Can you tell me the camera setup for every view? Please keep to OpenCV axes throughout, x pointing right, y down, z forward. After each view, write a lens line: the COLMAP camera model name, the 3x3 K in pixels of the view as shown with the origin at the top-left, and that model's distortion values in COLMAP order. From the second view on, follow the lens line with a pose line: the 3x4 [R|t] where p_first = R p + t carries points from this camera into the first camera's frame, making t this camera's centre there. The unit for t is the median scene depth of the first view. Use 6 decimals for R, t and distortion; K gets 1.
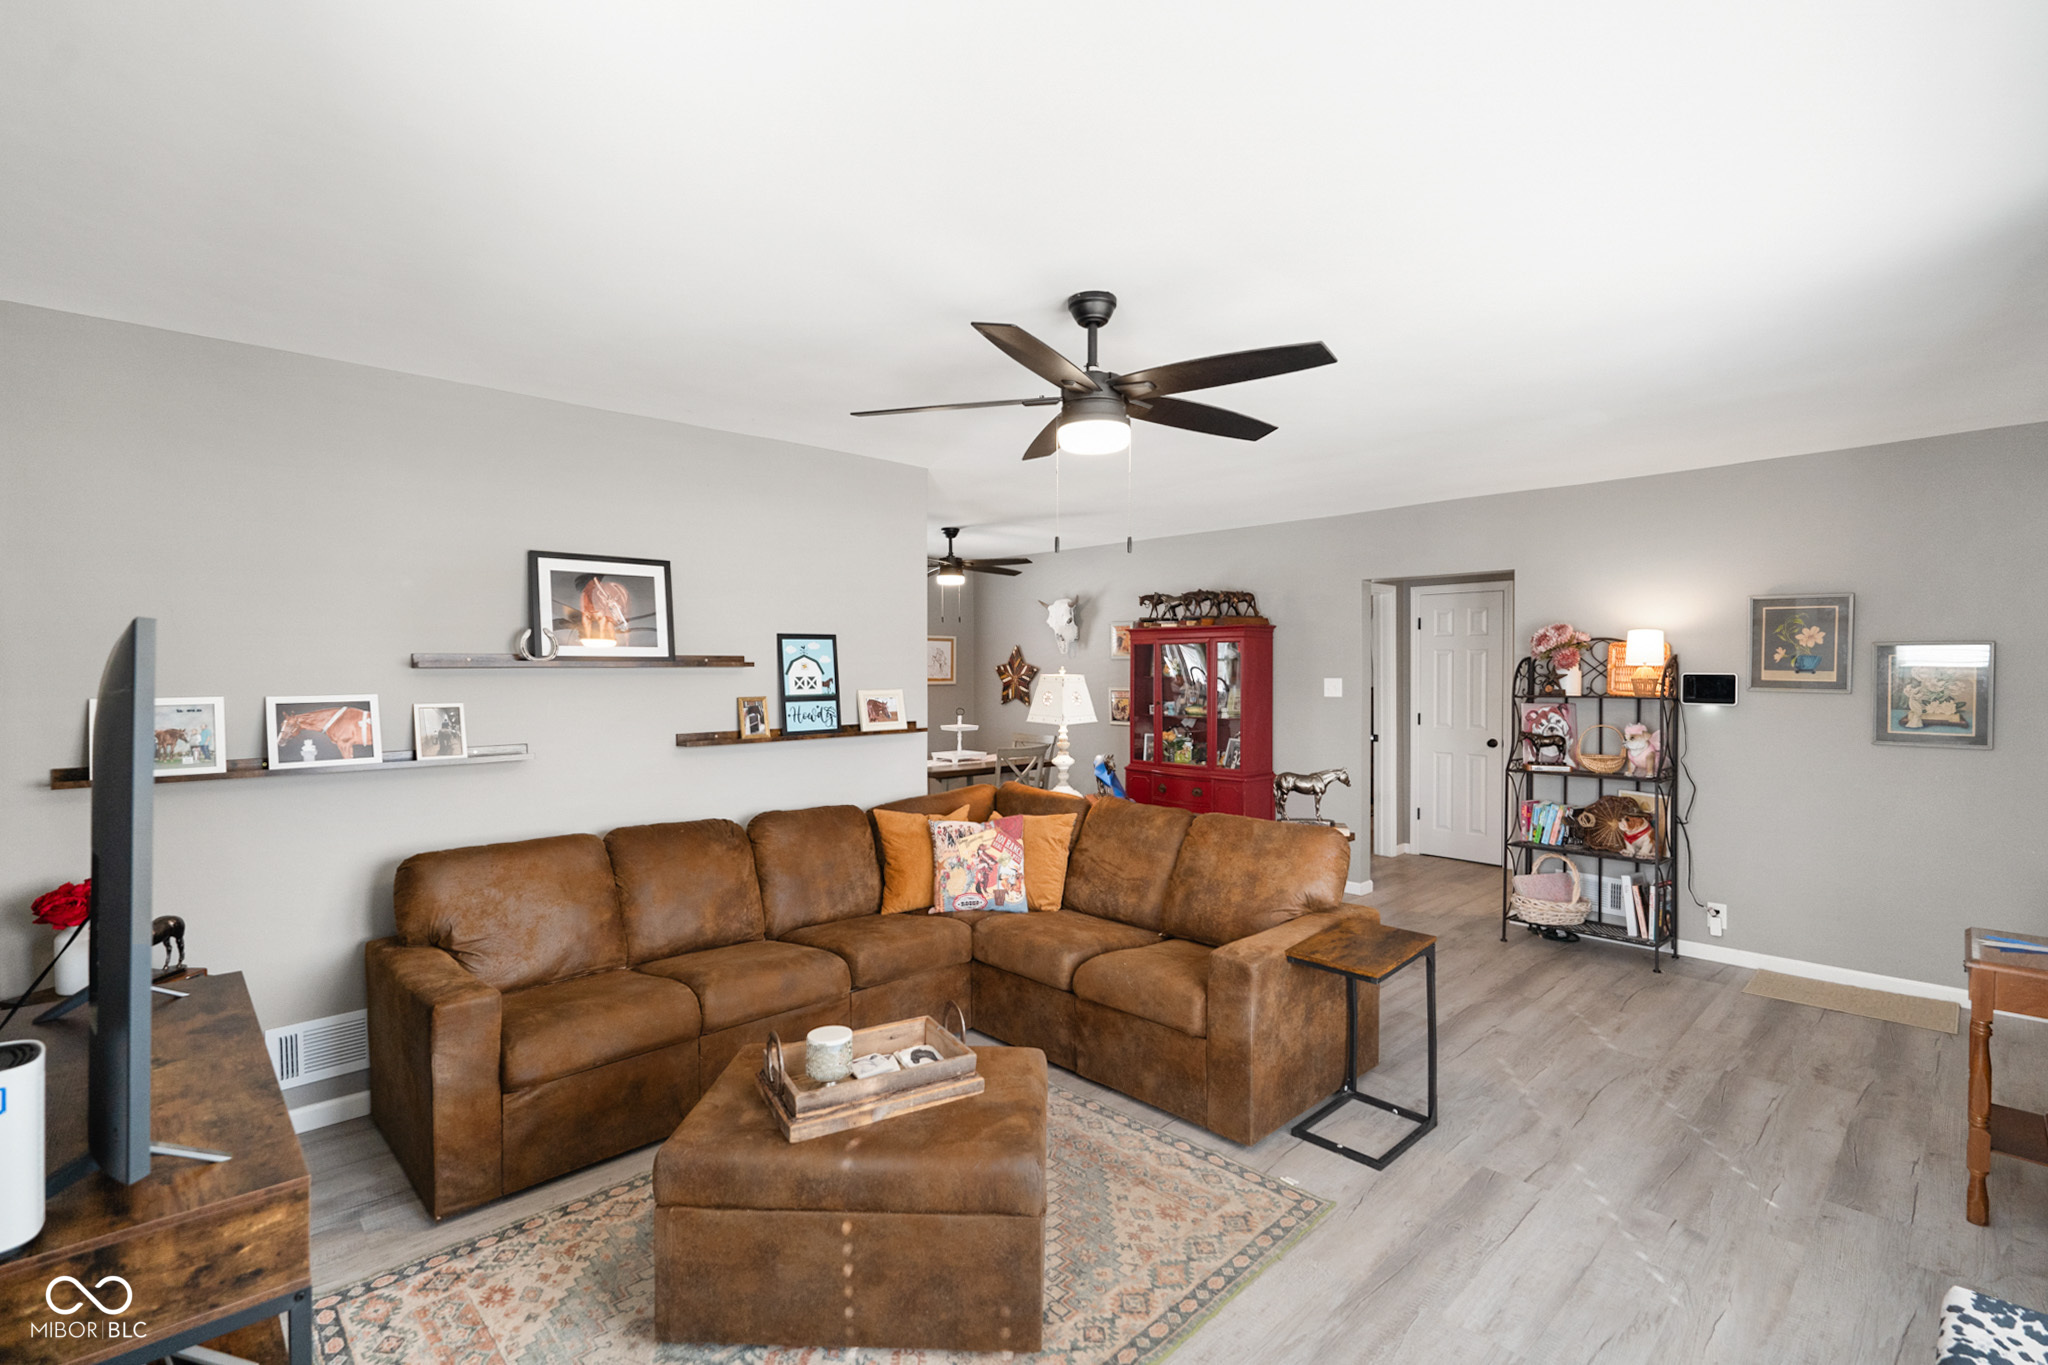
lens RADIAL K [[963.1, 0, 1013.7], [0, 963.1, 668.3], [0, 0, 1]] dist [0.001983, 0.000435]
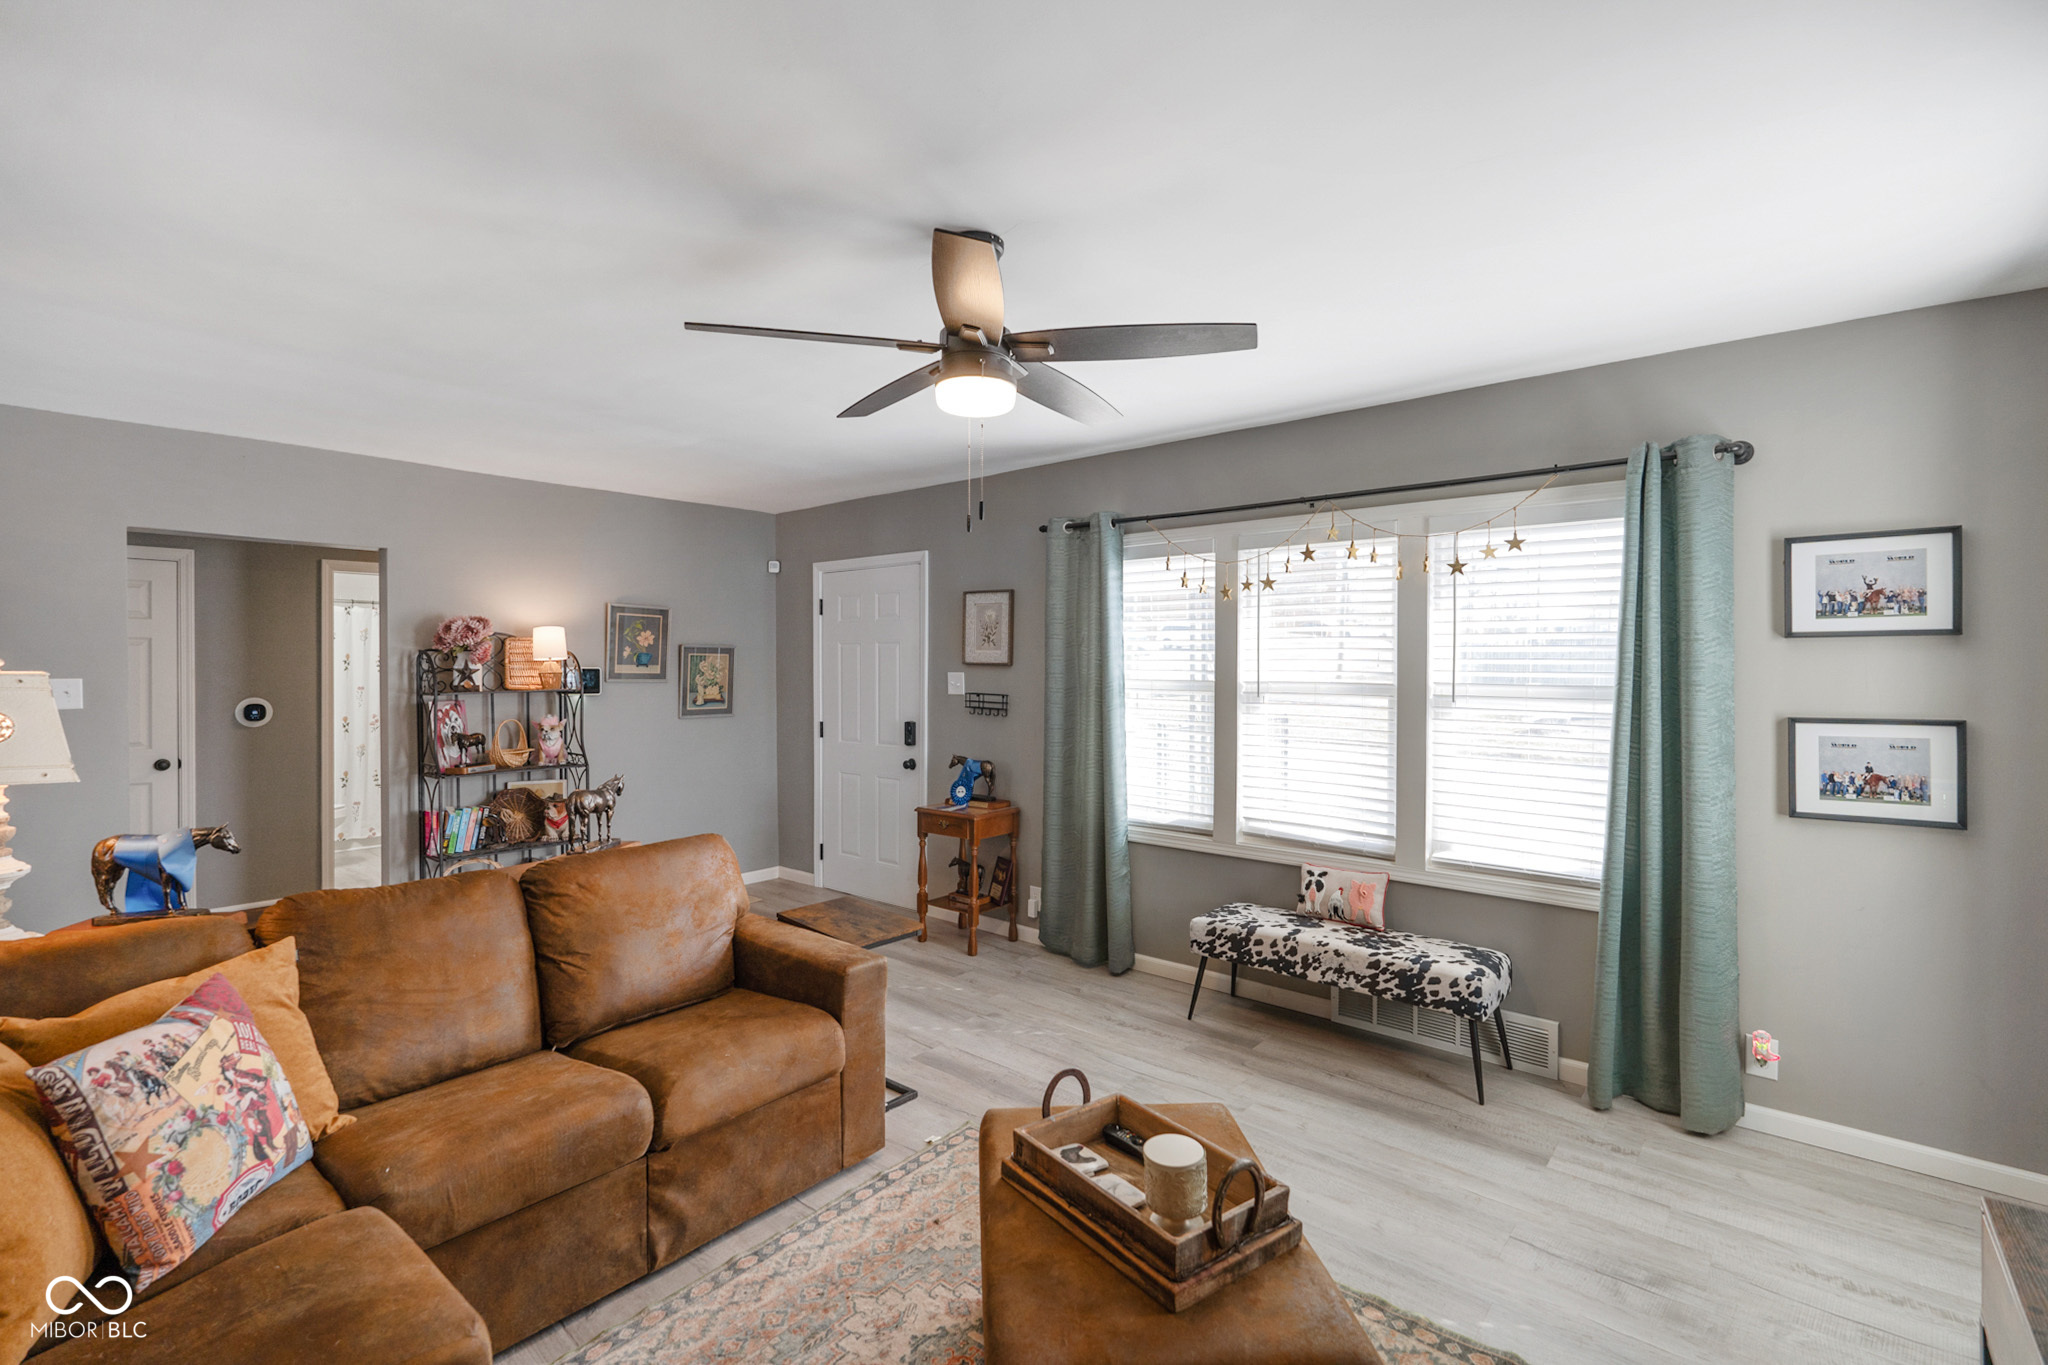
lens RADIAL K [[963.1, 0, 1013.7], [0, 963.1, 668.3], [0, 0, 1]] dist [0.001983, 0.000435]
pose [[-0.145883, -0.000872, 0.989302, -0.518266], [0.003134, 0.999994, 0.001343, 0.006782], [-0.989297, 0.003296, -0.145879, 0.708377]]
